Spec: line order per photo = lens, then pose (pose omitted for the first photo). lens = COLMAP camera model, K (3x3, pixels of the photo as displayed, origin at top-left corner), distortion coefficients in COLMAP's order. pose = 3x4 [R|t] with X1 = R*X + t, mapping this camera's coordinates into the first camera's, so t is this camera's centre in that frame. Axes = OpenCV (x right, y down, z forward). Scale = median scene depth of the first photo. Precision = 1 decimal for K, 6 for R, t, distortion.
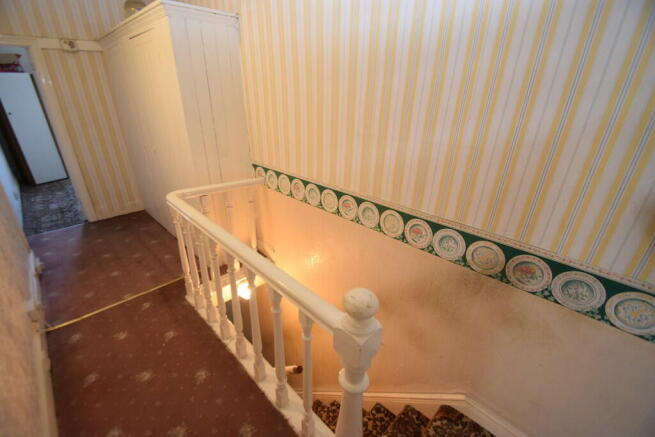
lens RADIAL K [[287.2, 0, 319.0], [0, 287.2, 231.9], [0, 0, 1]] dist [0.000662, 0.000127]
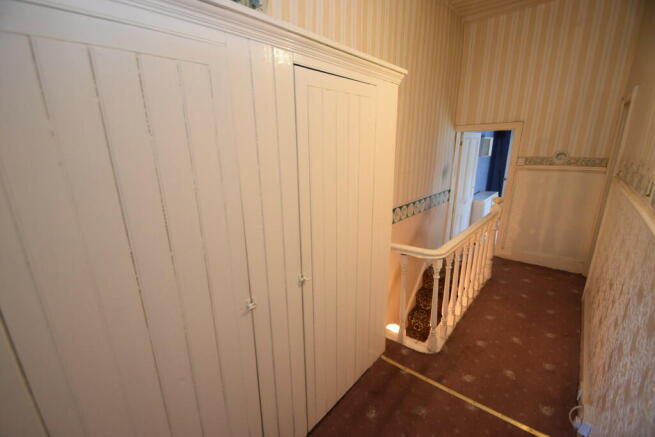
lens RADIAL K [[297.6, 0, 327.5], [0, 297.6, 218.5], [0, 0, 1]] dist [0.000365, 0.000033]
pose [[-0.115484, -0.248672, 0.961679, -1.580751], [0.444877, 0.852677, 0.273910, -0.746236], [-0.888115, 0.459461, 0.012158, 1.372954]]
